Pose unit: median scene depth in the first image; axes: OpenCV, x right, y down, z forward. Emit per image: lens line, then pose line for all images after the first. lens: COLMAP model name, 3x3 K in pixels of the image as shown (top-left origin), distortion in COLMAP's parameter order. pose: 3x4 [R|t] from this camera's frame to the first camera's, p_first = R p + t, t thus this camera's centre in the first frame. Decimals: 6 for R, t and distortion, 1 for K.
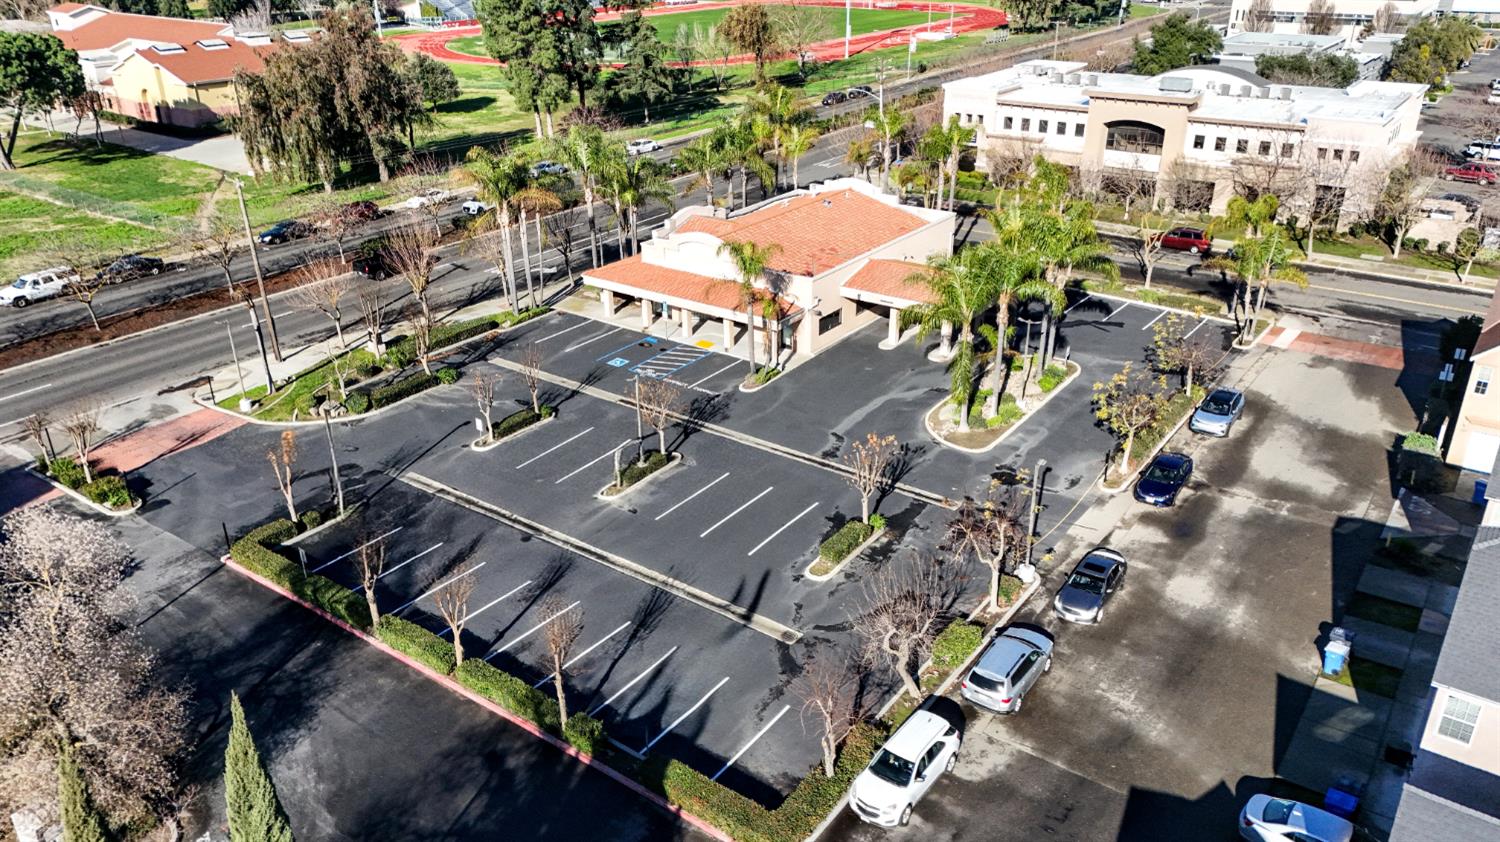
lens RADIAL K [[1099.6, 0, 752.2], [0, 1099.6, 422.1], [0, 0, 1]] dist [0.079791, -0.082811]
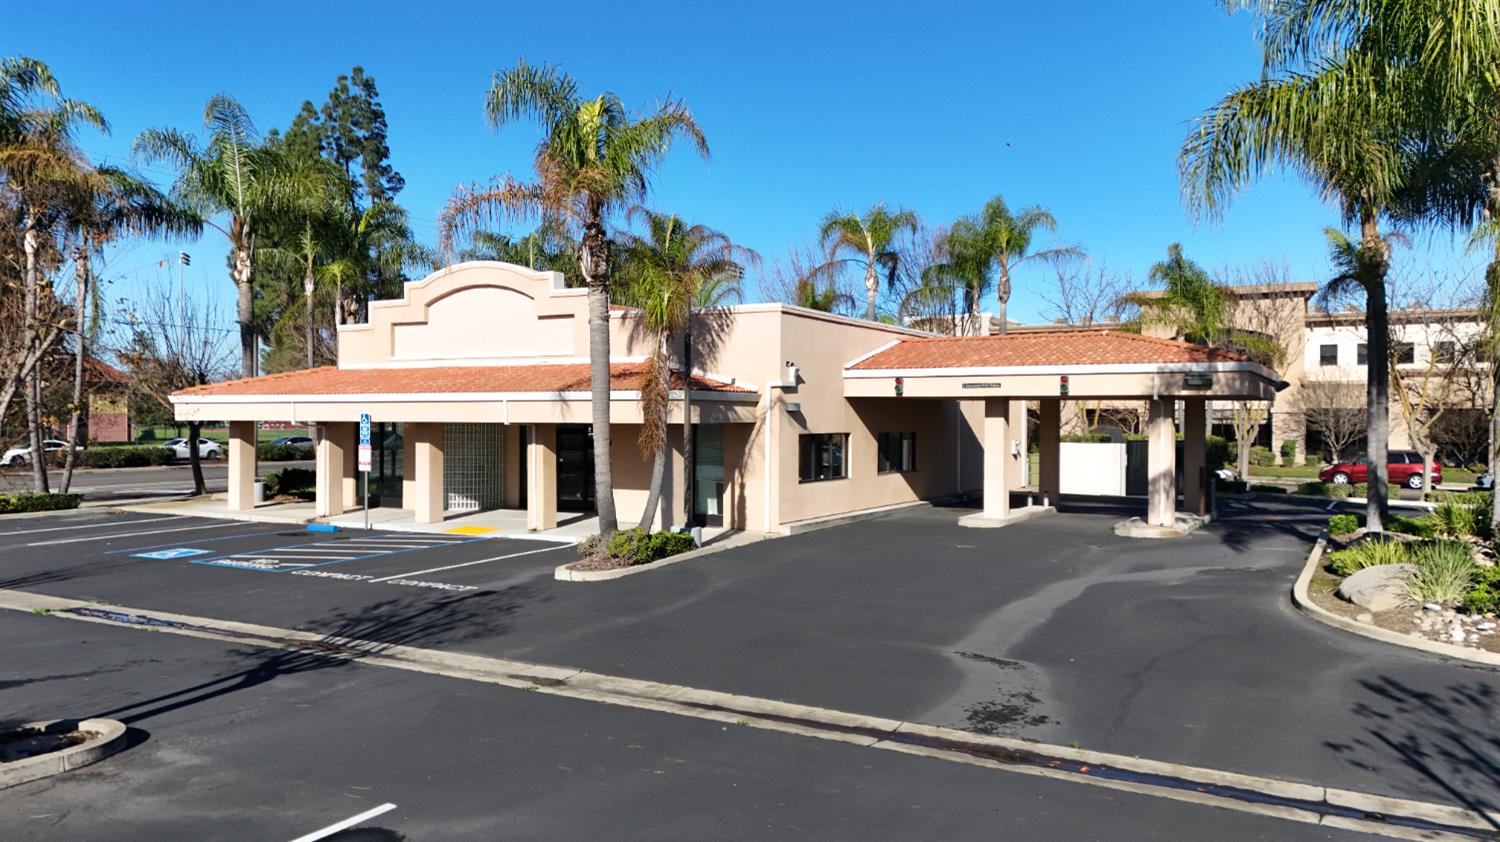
lens RADIAL K [[1099.6, 0, 752.2], [0, 1099.6, 422.1], [0, 0, 1]] dist [0.079791, -0.082811]
pose [[0.993731, 0.009821, 0.111361, 0.005778], [0.037613, 0.908686, -0.415782, 0.049451], [-0.105276, 0.417364, 0.902621, 0.661058]]
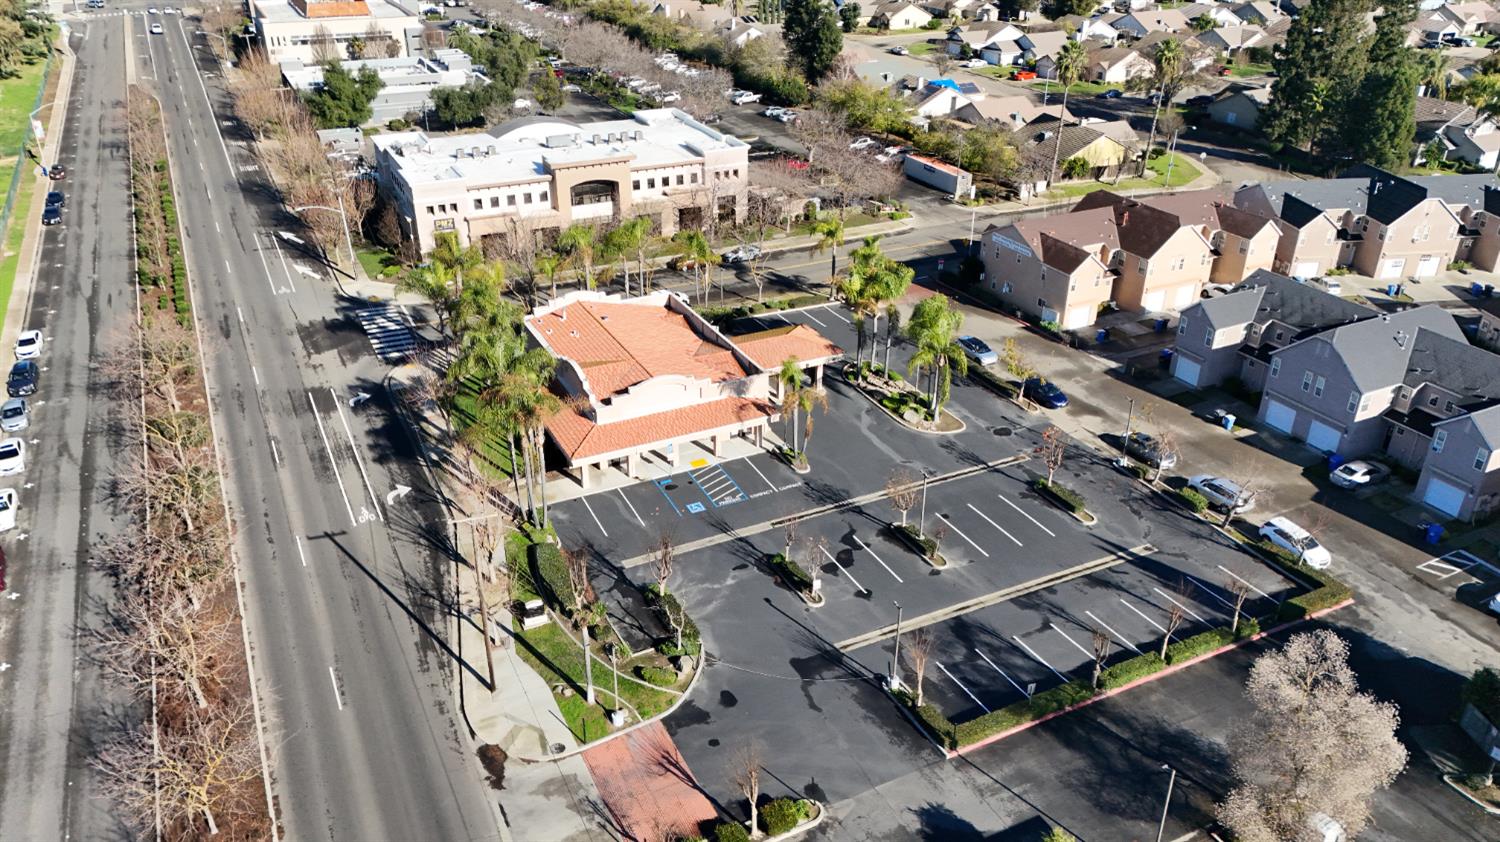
lens RADIAL K [[1099.6, 0, 752.2], [0, 1099.6, 422.1], [0, 0, 1]] dist [0.079791, -0.082811]
pose [[0.461218, -0.402937, 0.790519, -0.910041], [0.367933, 0.897582, 0.242842, -0.369472], [-0.807405, 0.178855, 0.562235, 0.310464]]
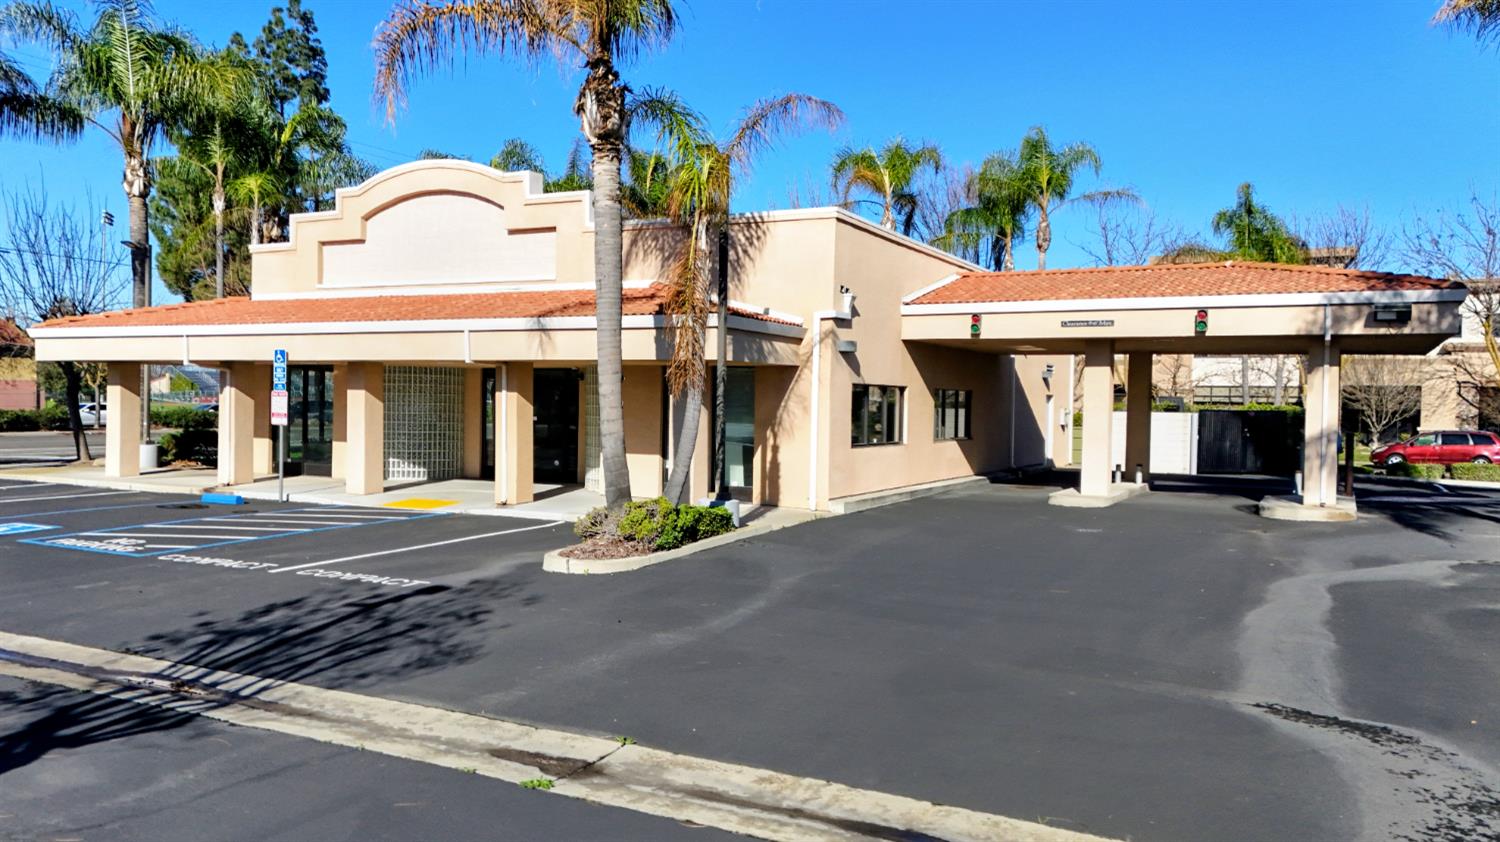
lens RADIAL K [[1123.1, 0, 750.0], [0, 1123.1, 421.0], [0, 0, 1]] dist [0.080083, -0.077100]
pose [[0.988752, 0.020817, 0.148111, -0.005590], [0.041059, 0.914442, -0.402628, 0.025988], [-0.143820, 0.404180, 0.903302, 0.736391]]
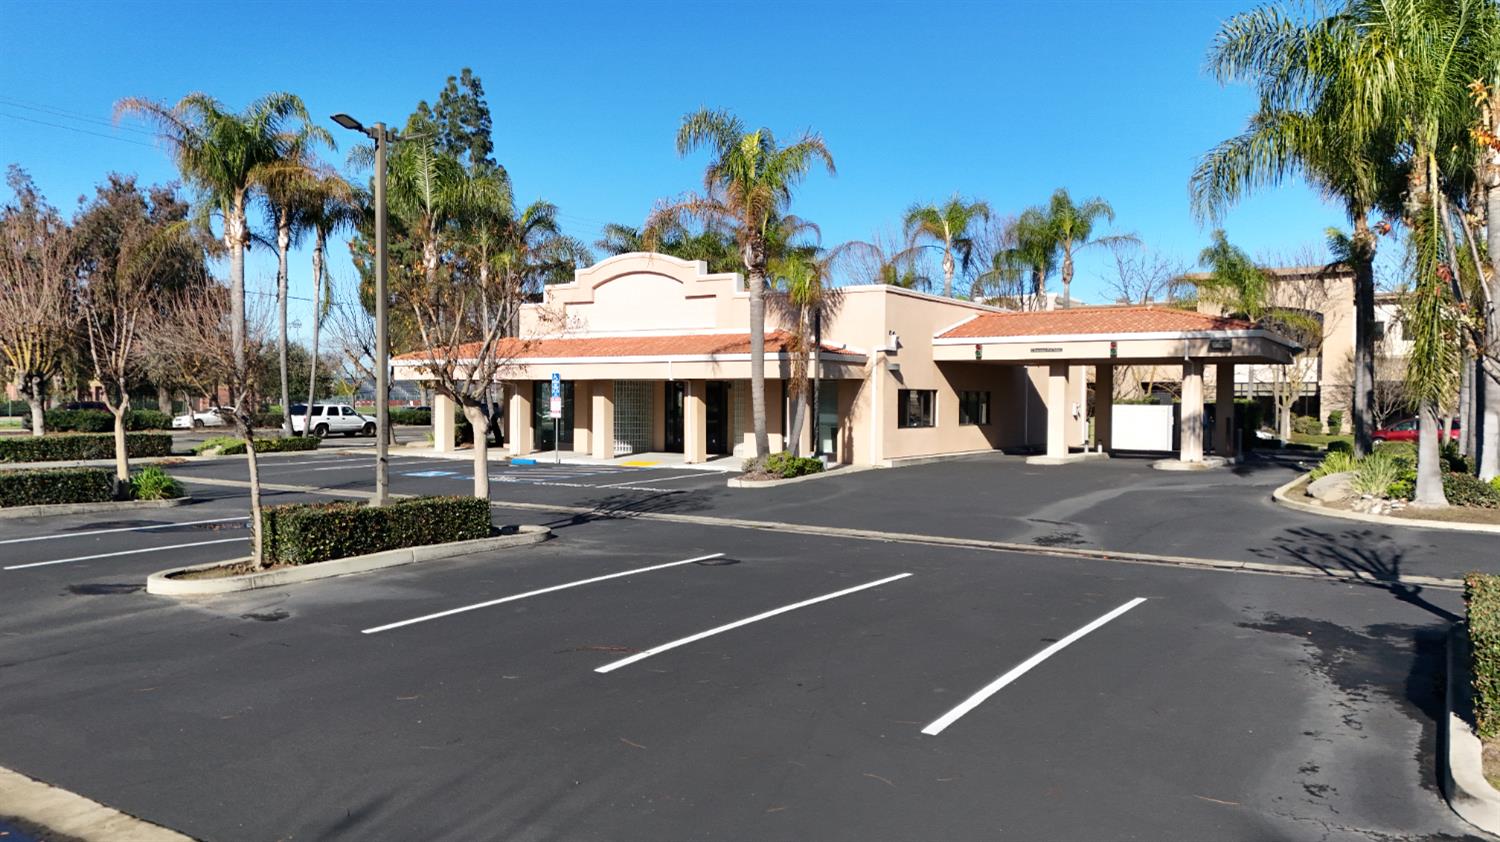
lens RADIAL K [[1099.6, 0, 752.2], [0, 1099.6, 422.1], [0, 0, 1]] dist [0.079791, -0.082811]
pose [[0.998313, 0.012253, 0.056760, -0.023533], [0.011655, 0.915306, -0.402590, 0.096820], [-0.056886, 0.402572, 0.913619, 0.583208]]
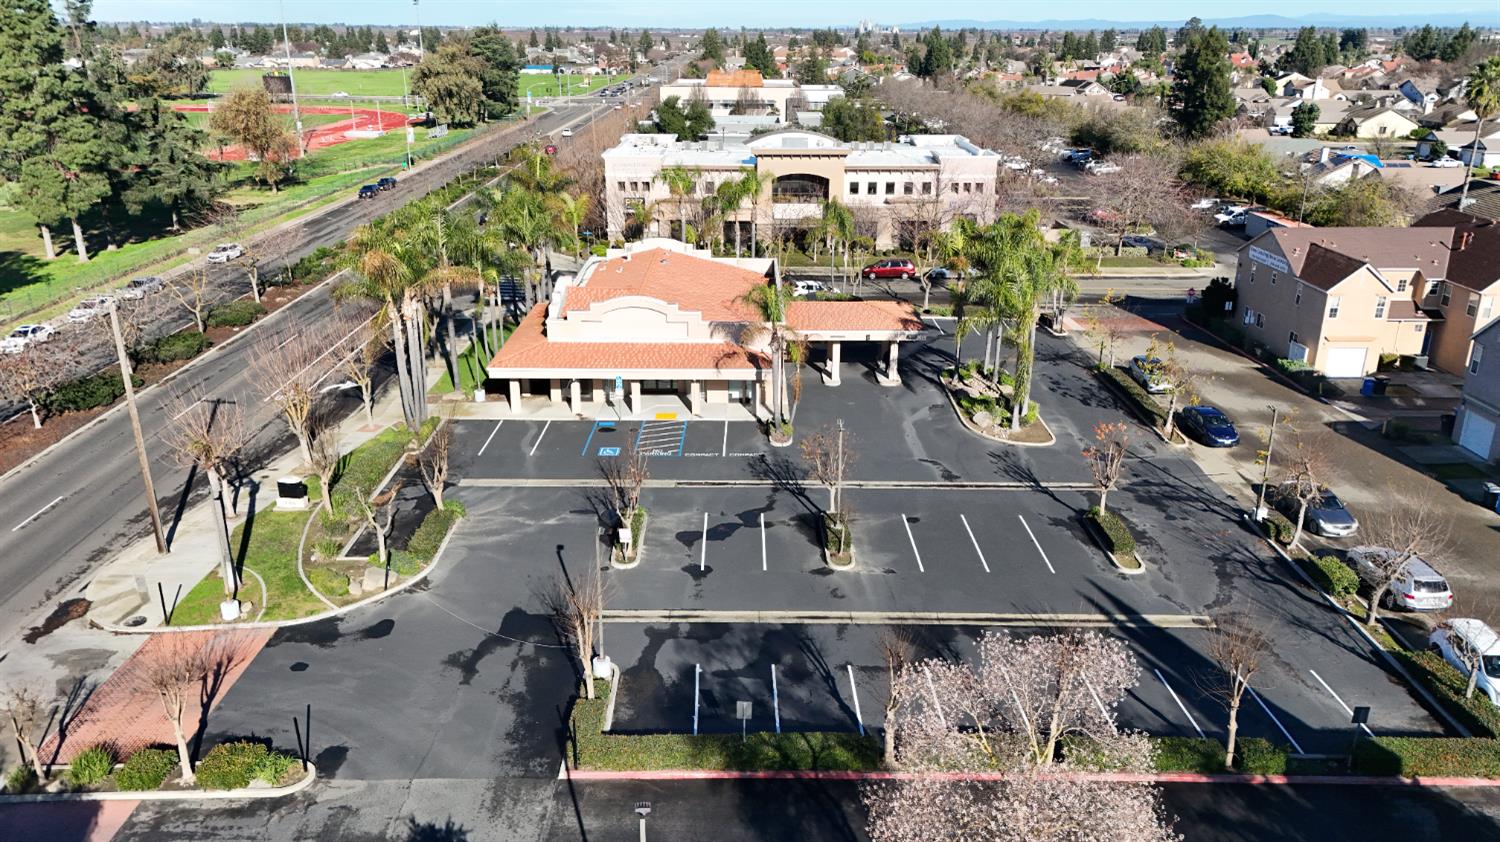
lens RADIAL K [[1099.6, 0, 752.2], [0, 1099.6, 422.1], [0, 0, 1]] dist [0.079791, -0.082811]
pose [[0.806974, -0.186479, 0.560374, -0.490376], [0.238974, 0.970797, -0.021080, -0.031149], [-0.540078, 0.150925, 0.827972, 0.229431]]
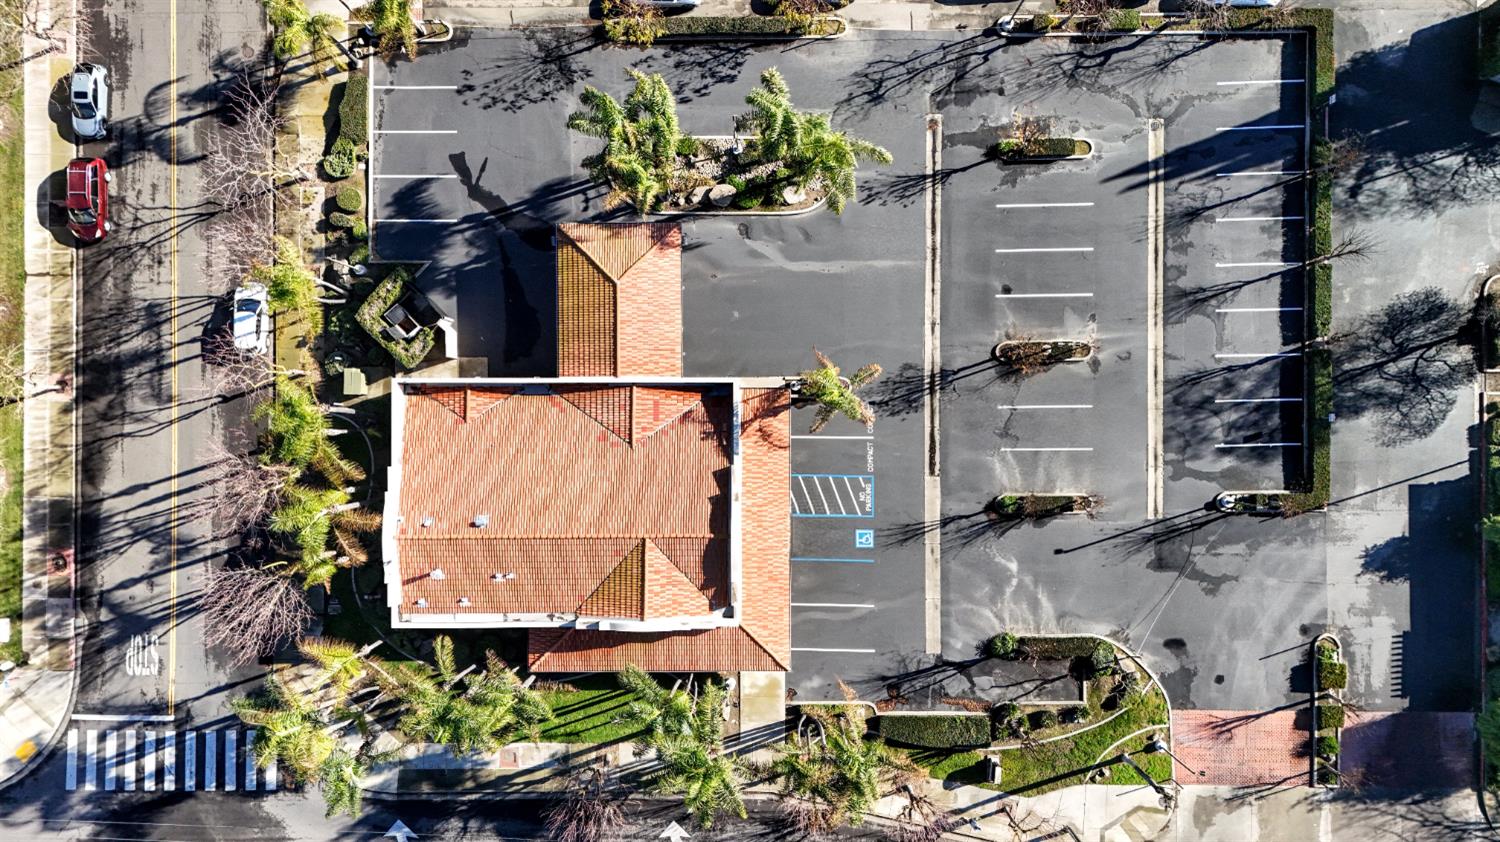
lens RADIAL K [[1099.6, 0, 752.2], [0, 1099.6, 422.1], [0, 0, 1]] dist [0.079791, -0.082811]
pose [[-0.587712, -0.808812, 0.020434, -0.001330], [0.360154, -0.238918, 0.901780, -0.908141], [-0.724488, 0.537347, 0.431712, 0.587155]]
